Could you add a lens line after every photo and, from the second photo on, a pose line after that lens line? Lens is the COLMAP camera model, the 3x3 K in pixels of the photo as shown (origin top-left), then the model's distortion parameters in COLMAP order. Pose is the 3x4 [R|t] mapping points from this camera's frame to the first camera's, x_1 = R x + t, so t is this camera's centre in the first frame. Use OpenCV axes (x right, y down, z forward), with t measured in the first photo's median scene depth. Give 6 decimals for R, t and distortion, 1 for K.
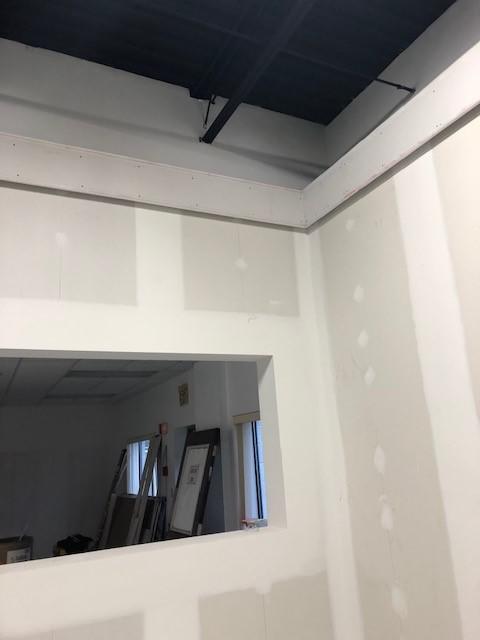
lens RADIAL K [[529.6, 0, 245.2], [0, 529.6, 319.3], [0, 0, 1]] dist [0.052365, -0.056771]
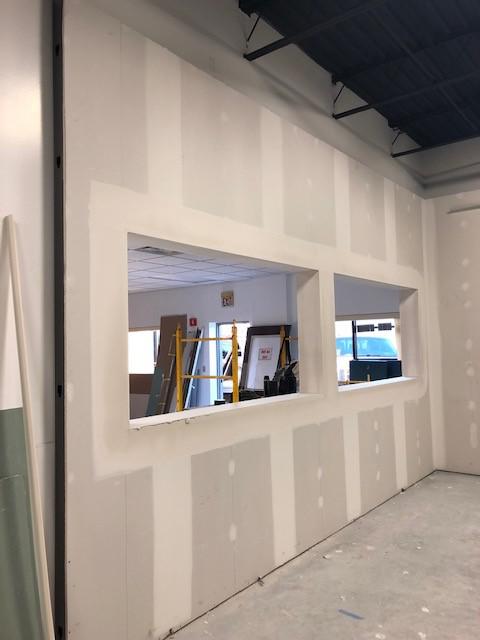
lens RADIAL K [[529.6, 0, 245.2], [0, 529.6, 319.3], [0, 0, 1]] dist [0.052365, -0.056771]
pose [[0.902404, 0.065396, 0.425900, -1.262057], [-0.139404, 0.979568, 0.144961, -0.014090], [-0.407718, -0.190185, 0.893082, -0.425871]]
